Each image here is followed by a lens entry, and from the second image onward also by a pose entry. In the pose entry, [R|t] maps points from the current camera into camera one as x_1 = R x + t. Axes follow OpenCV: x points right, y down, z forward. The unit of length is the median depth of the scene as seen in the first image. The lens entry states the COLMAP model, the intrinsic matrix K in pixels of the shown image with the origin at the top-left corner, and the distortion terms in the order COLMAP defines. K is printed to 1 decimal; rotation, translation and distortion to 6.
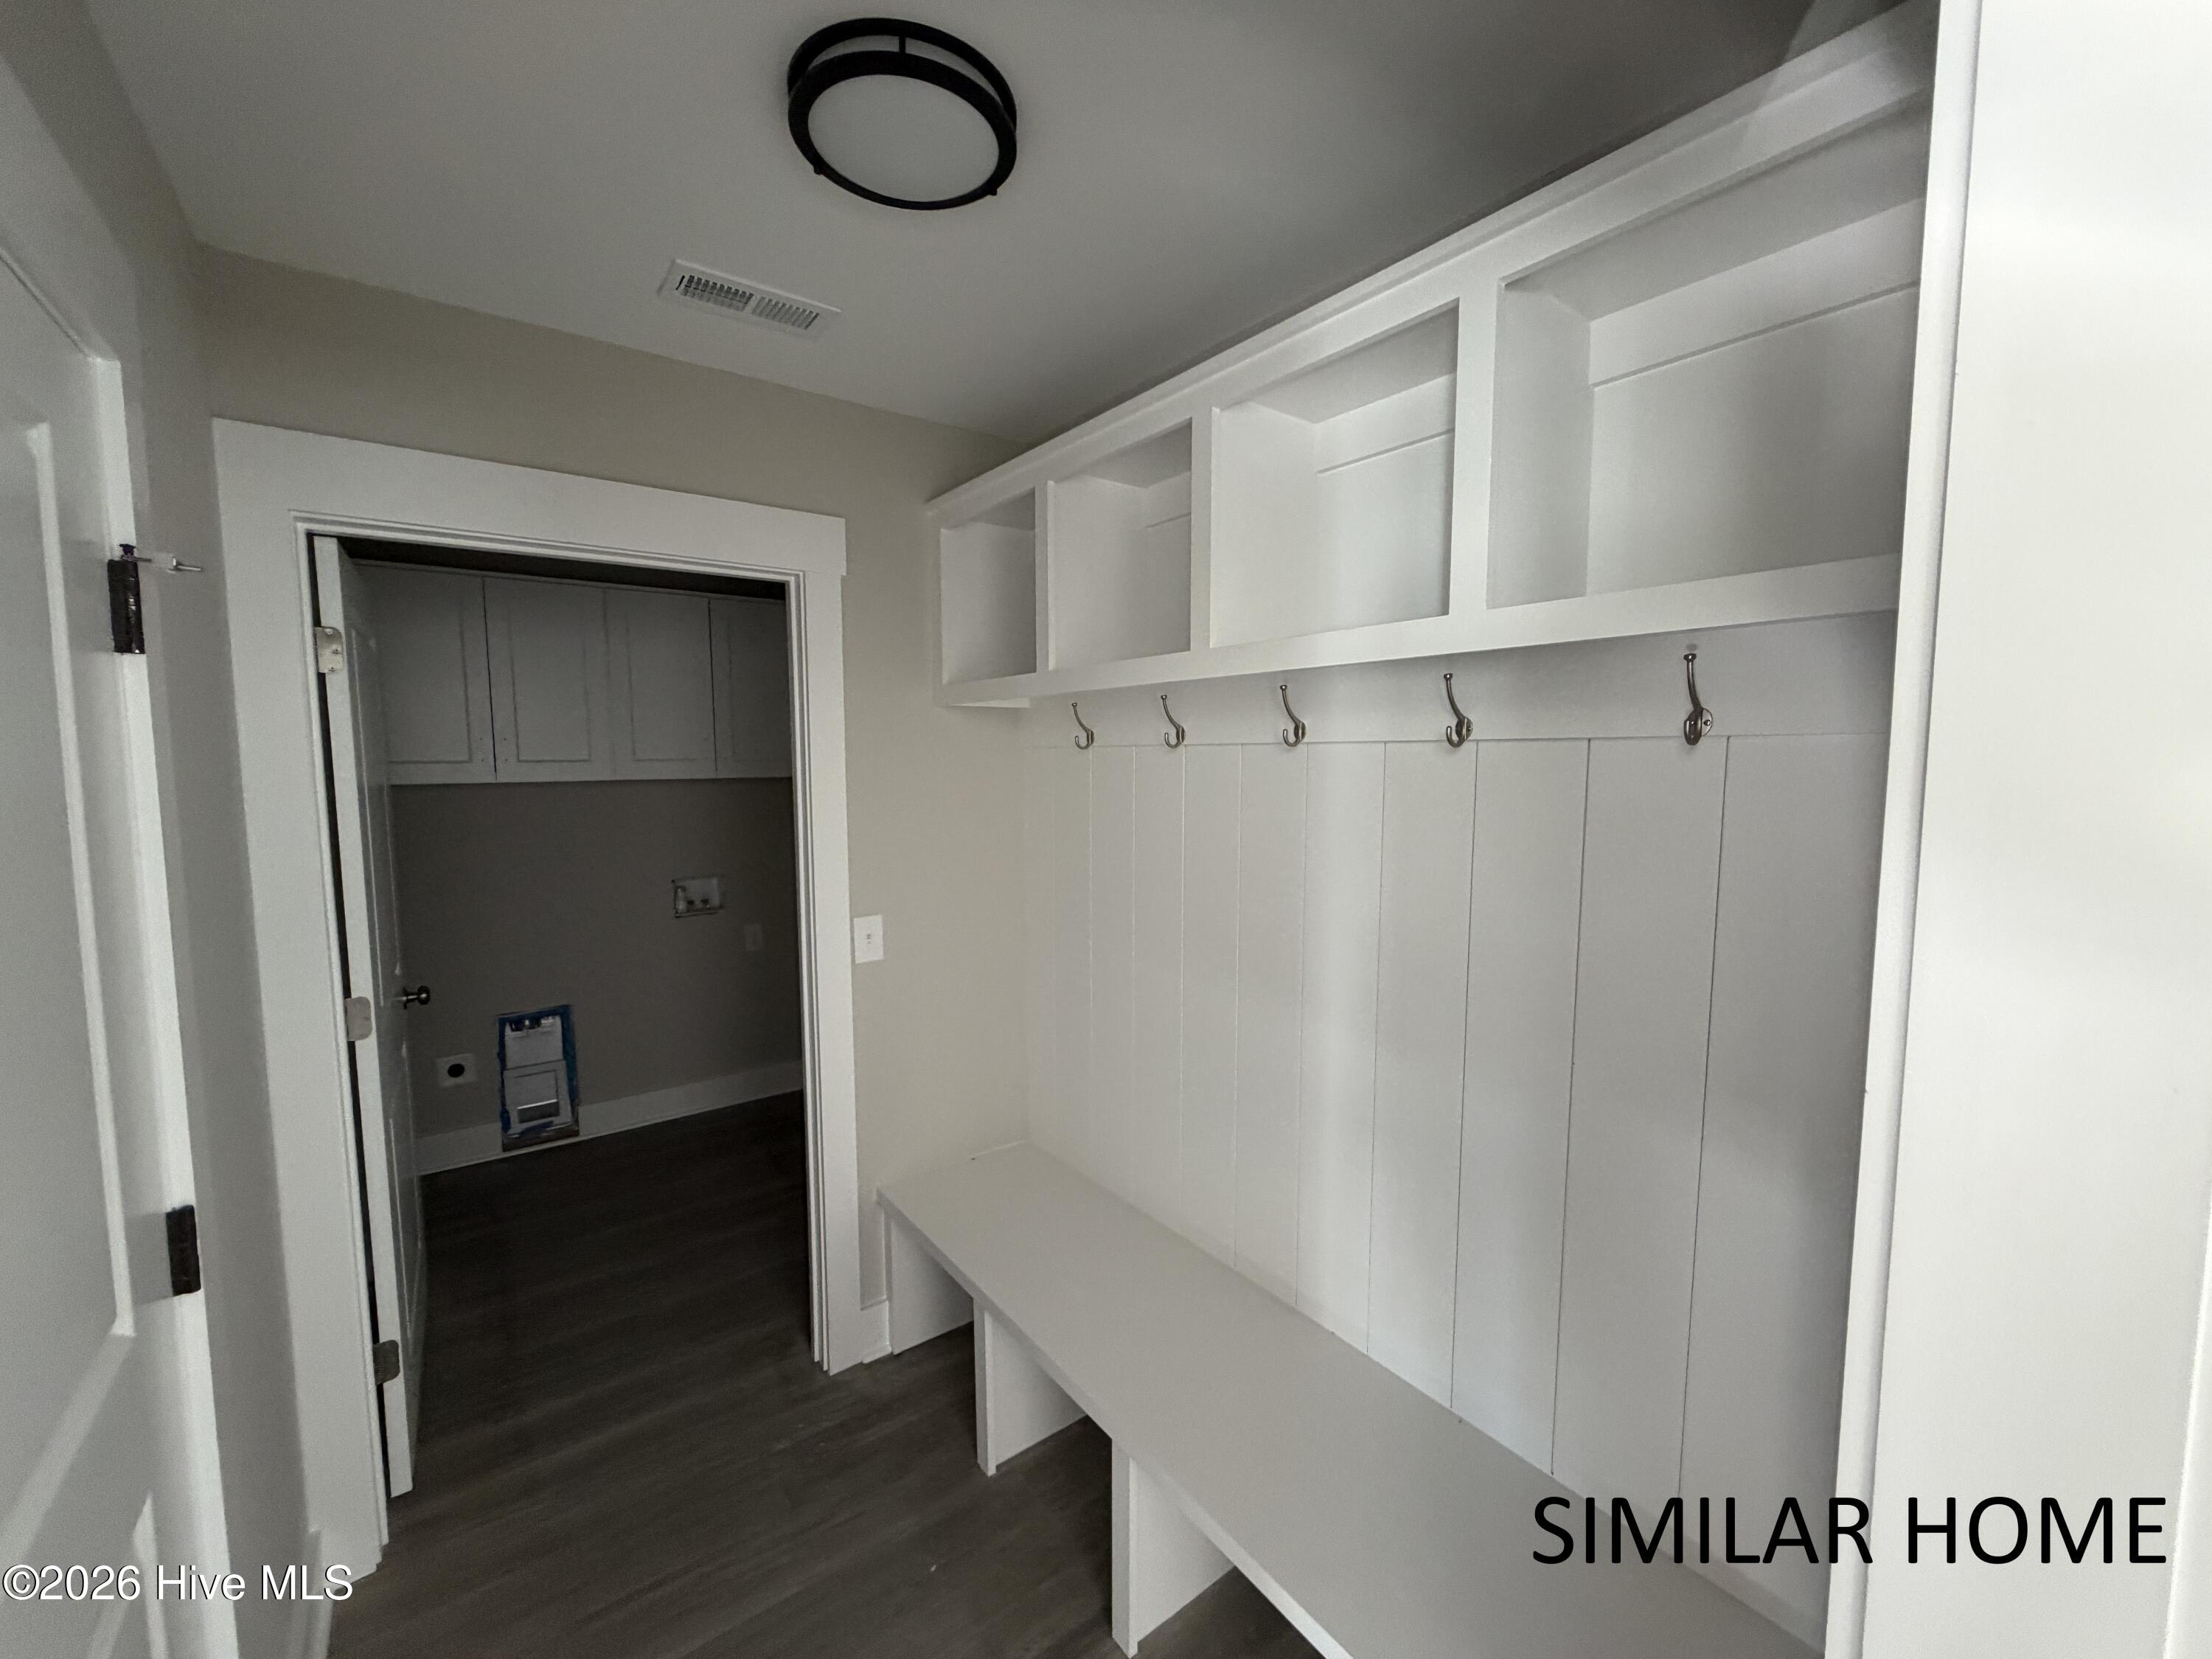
lens RADIAL K [[890.8, 0, 1114.0], [0, 890.8, 831.9], [0, 0, 1]] dist [0.002633, 0.000297]
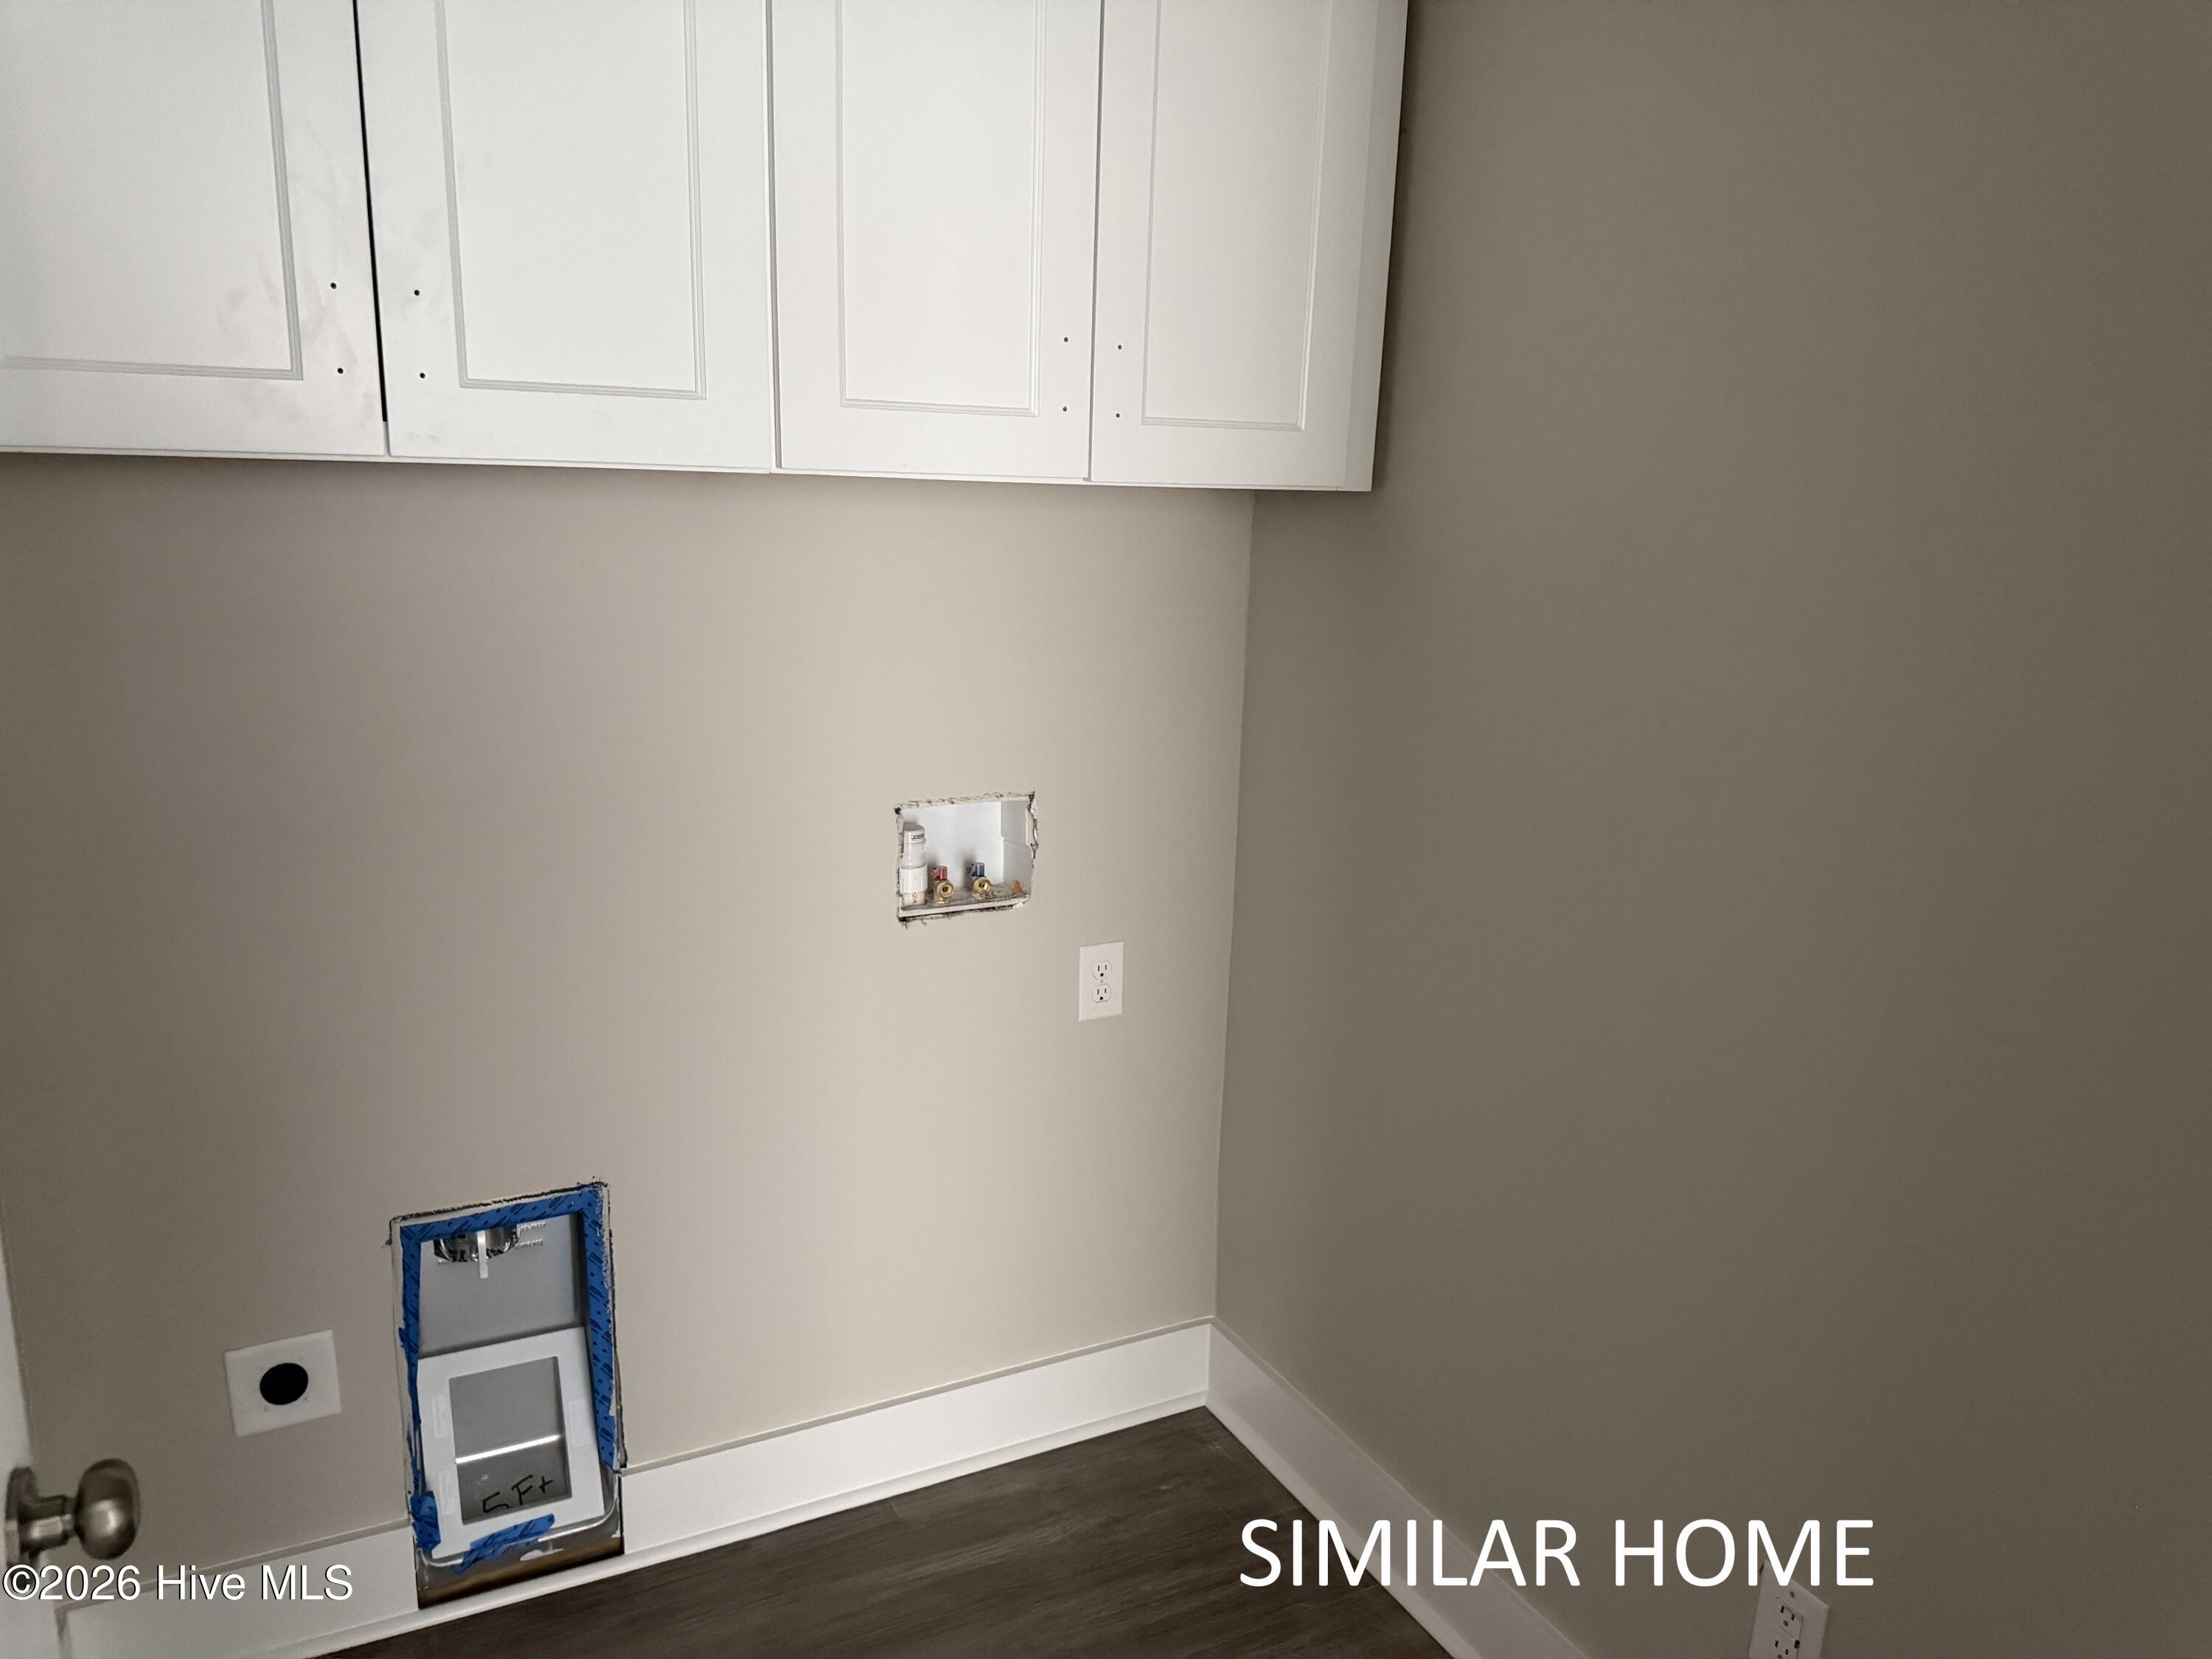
lens RADIAL K [[1558.1, 0, 1101.4], [0, 1558.1, 831.0], [0, 0, 1]] dist [-0.004162, -0.000629]
pose [[0.985292, 0.078303, -0.151880, -0.363693], [-0.054748, 0.986631, 0.153499, -0.027365], [0.161869, -0.142926, 0.976407, 0.509463]]
